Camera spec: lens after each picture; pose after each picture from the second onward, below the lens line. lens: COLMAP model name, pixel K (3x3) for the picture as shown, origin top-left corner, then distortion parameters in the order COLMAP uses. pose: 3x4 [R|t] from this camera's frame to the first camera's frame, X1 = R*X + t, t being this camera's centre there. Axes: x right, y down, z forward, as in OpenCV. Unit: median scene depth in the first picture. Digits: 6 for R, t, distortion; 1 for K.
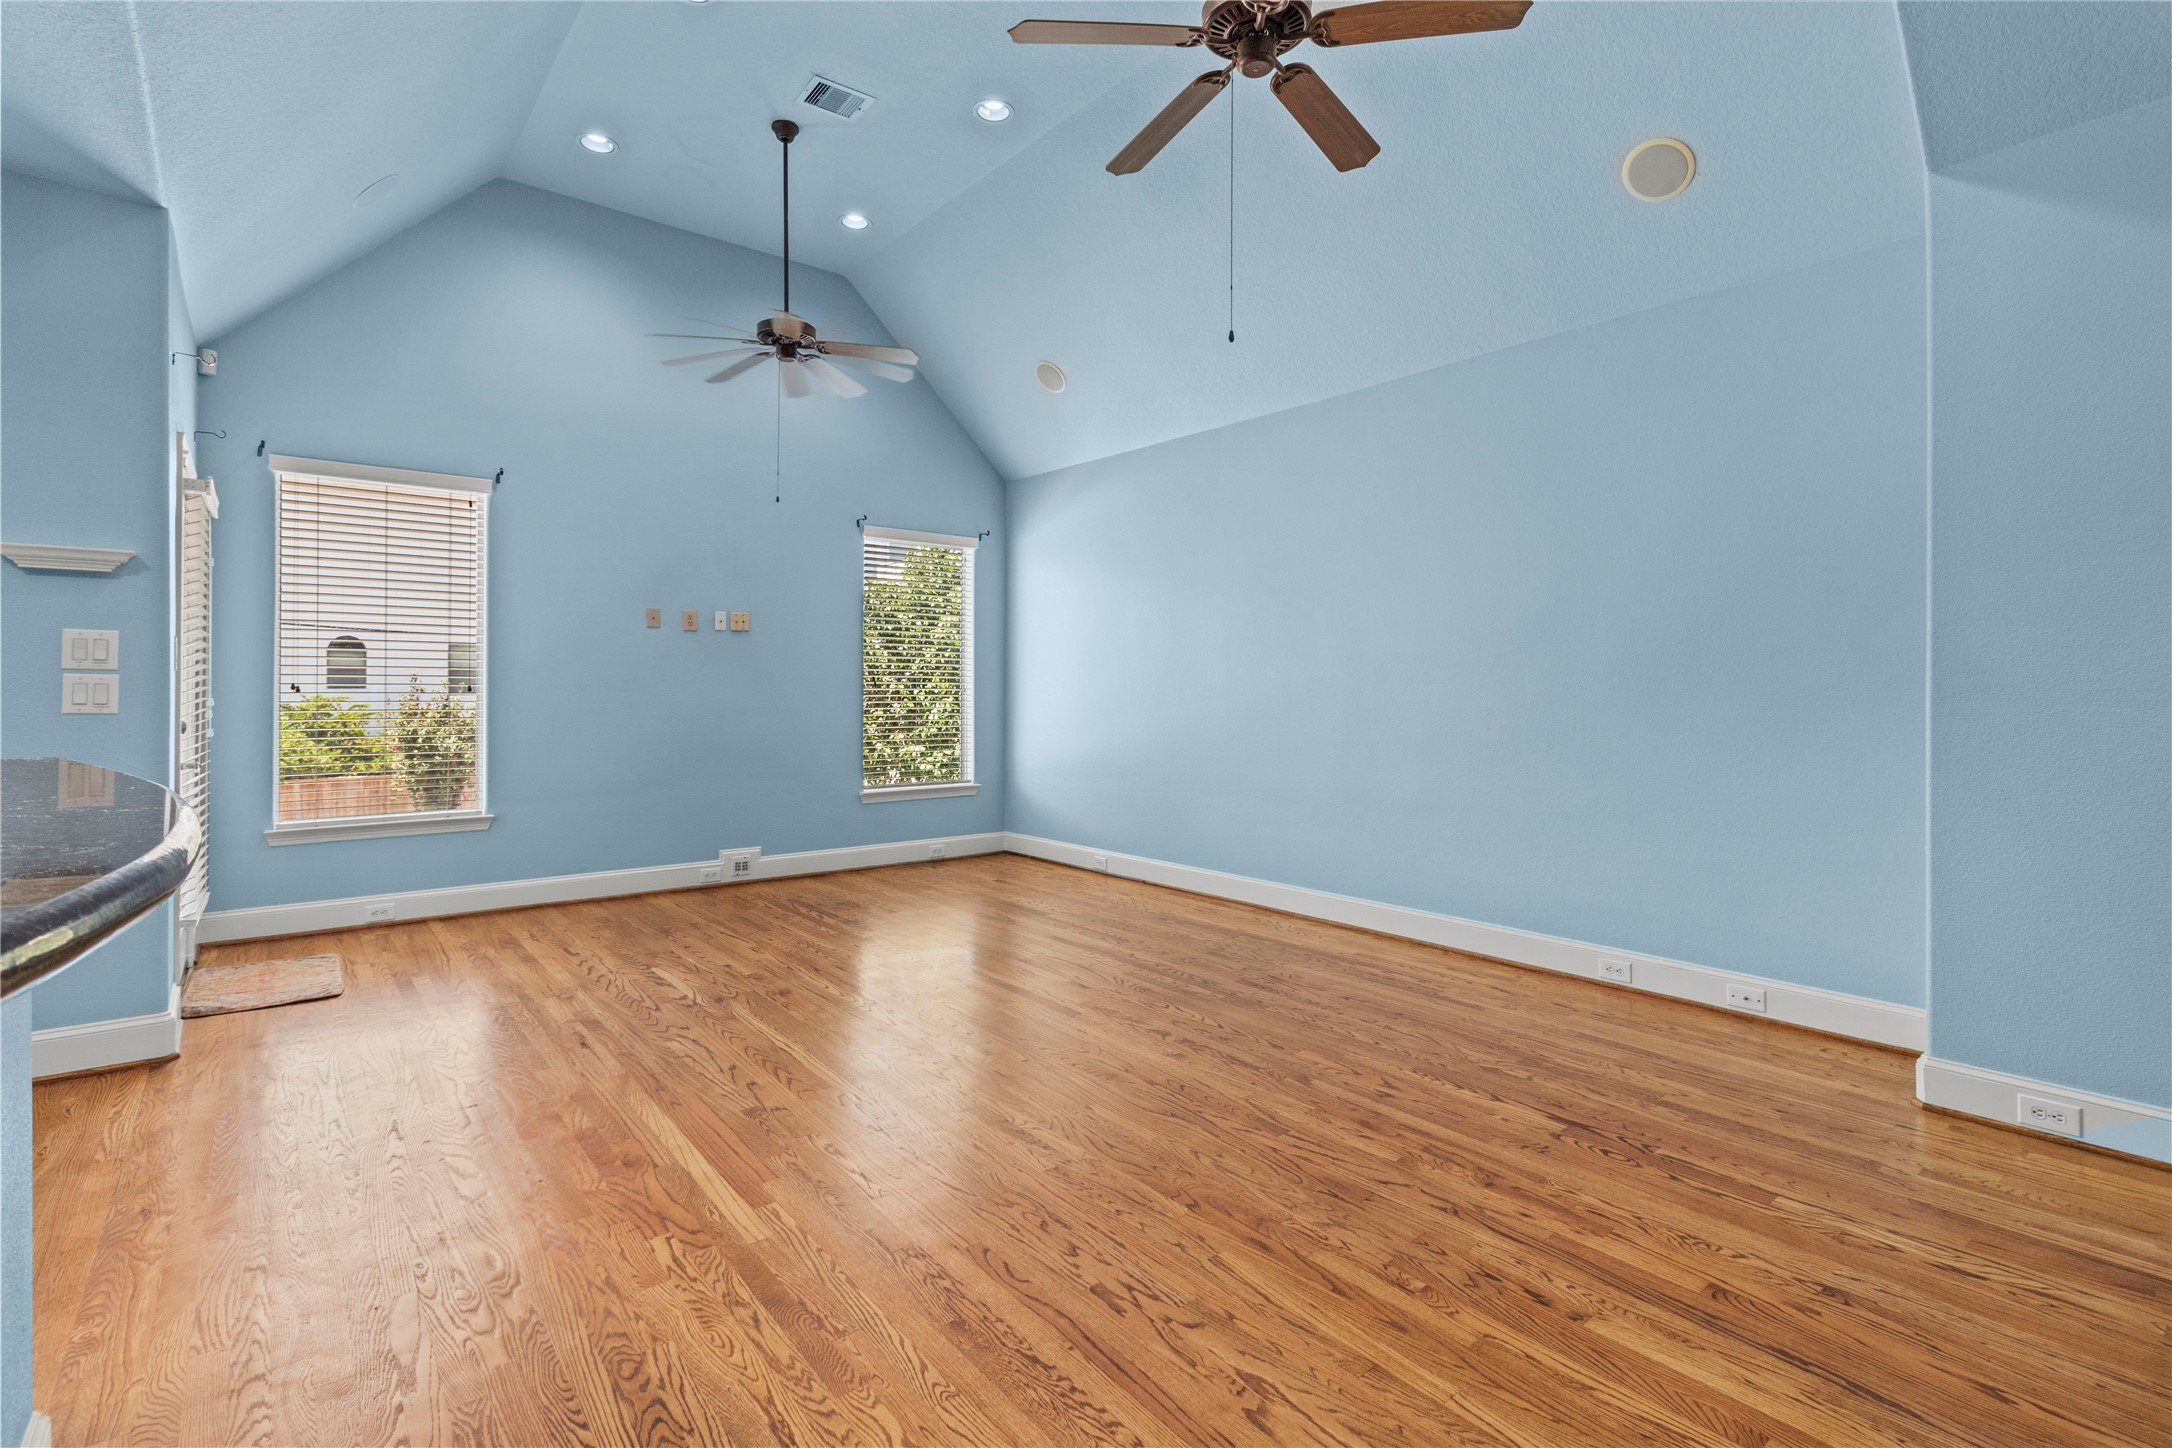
lens RADIAL K [[1012.6, 0, 1087.4], [0, 1012.6, 684.4], [0, 0, 1]] dist [0.007323, 0.000100]
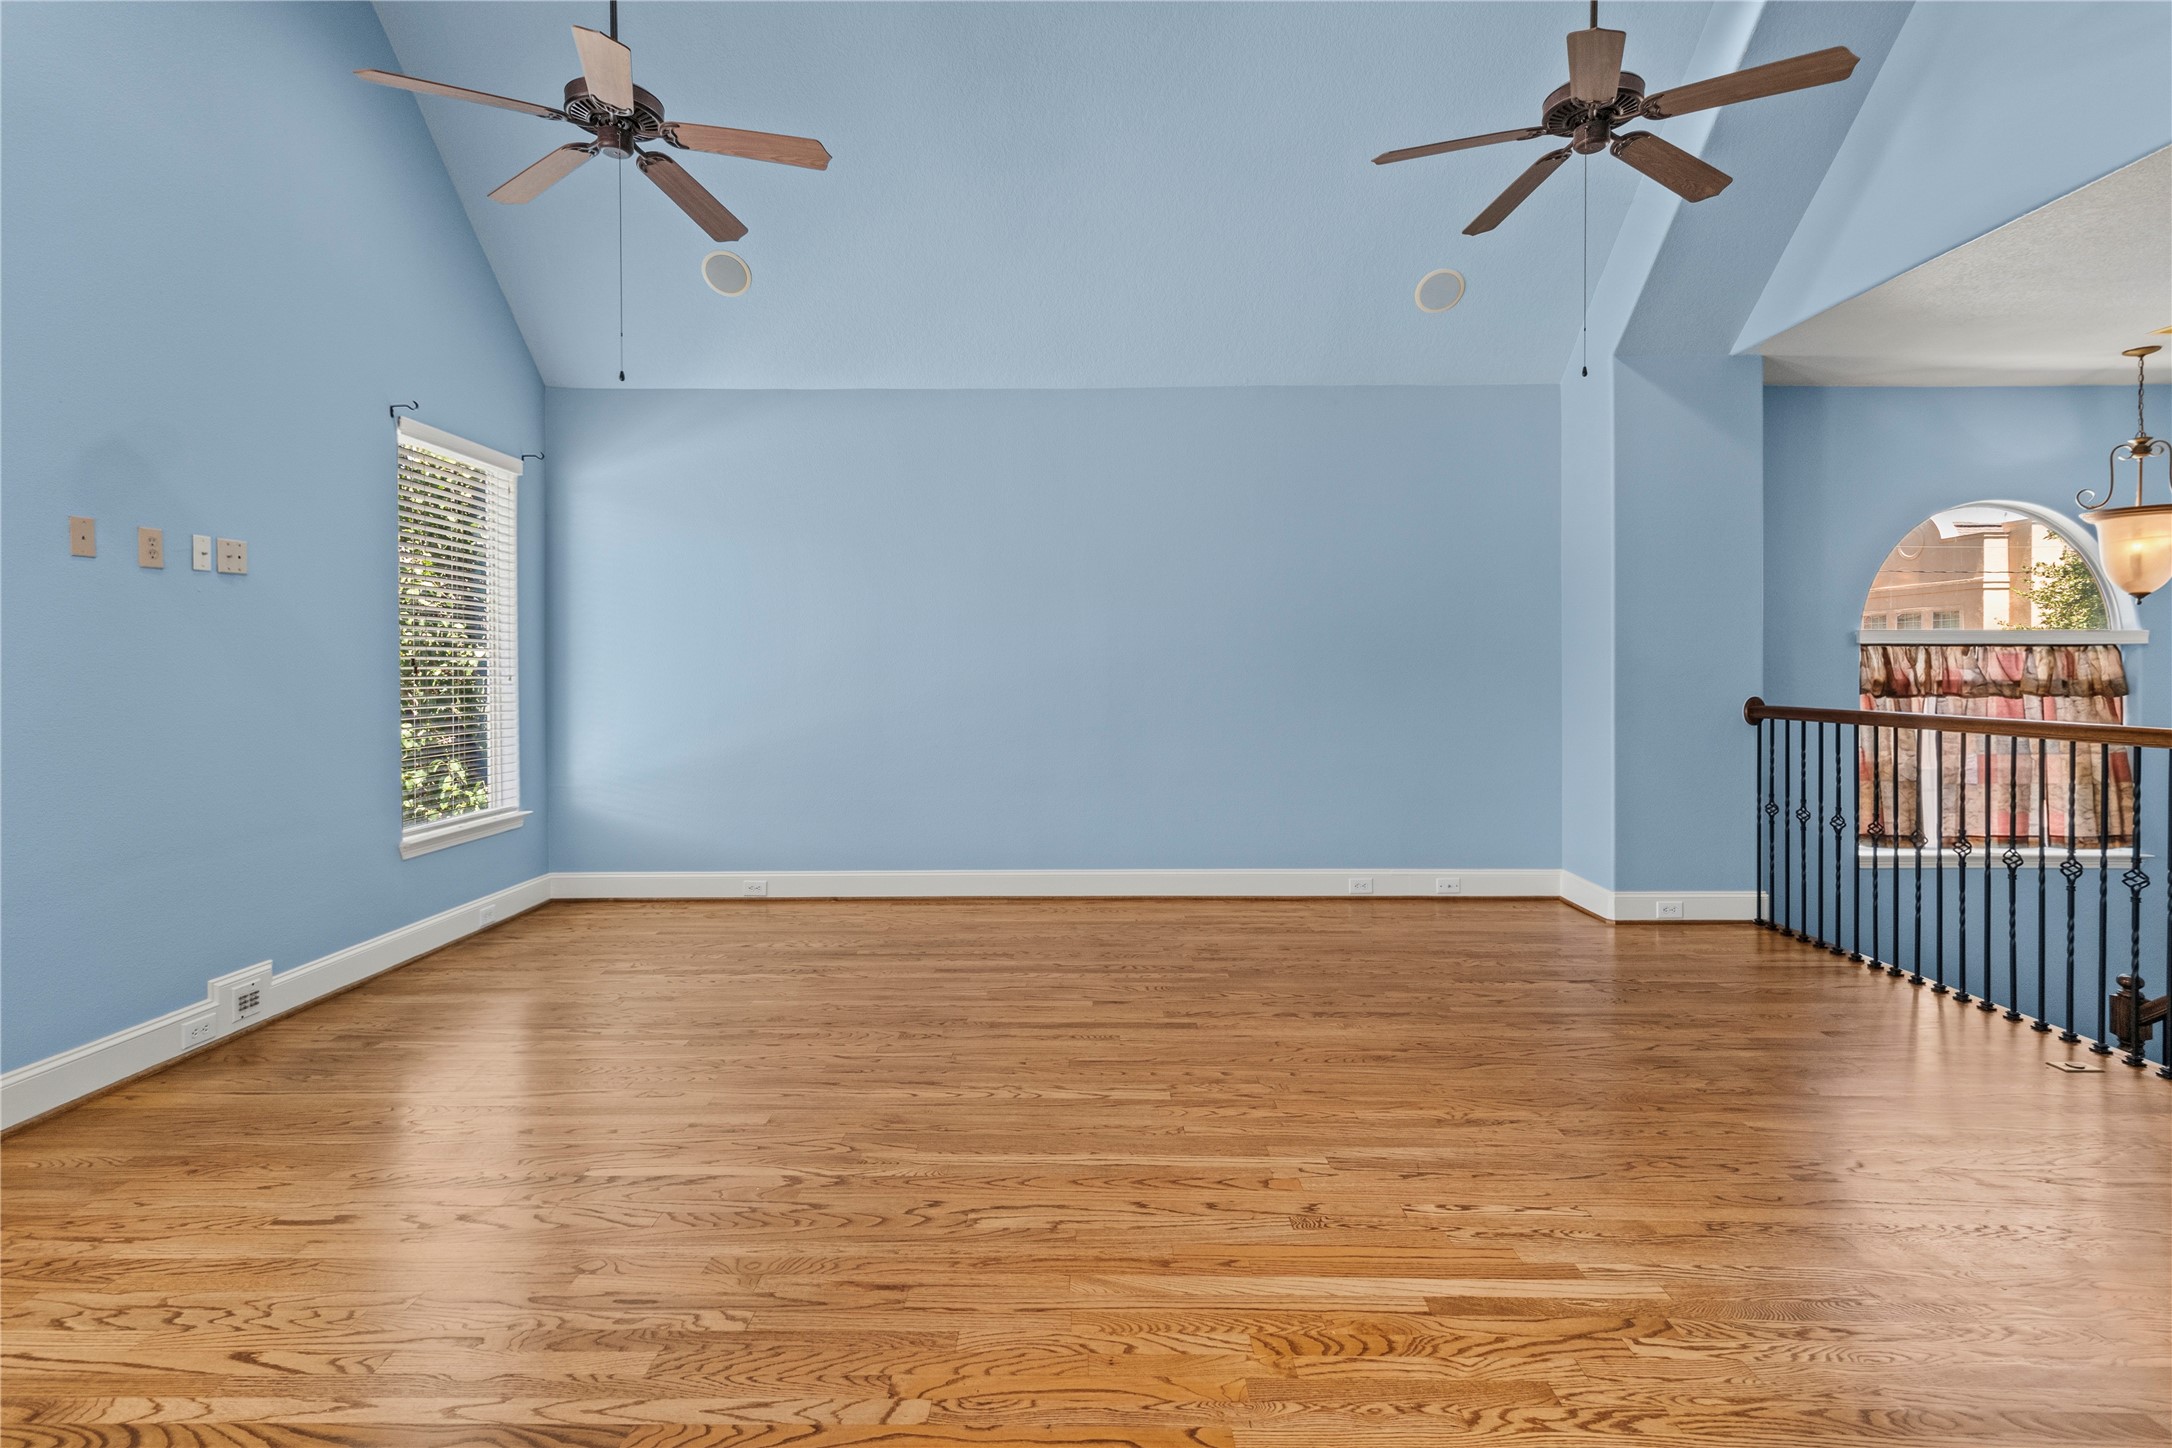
lens RADIAL K [[1012.6, 0, 1087.4], [0, 1012.6, 684.4], [0, 0, 1]] dist [0.007323, 0.000100]
pose [[0.632128, -0.015303, 0.774713, -0.840143], [-0.000259, 0.999801, 0.019961, -0.007164], [-0.774864, -0.012819, 0.631998, 0.521115]]
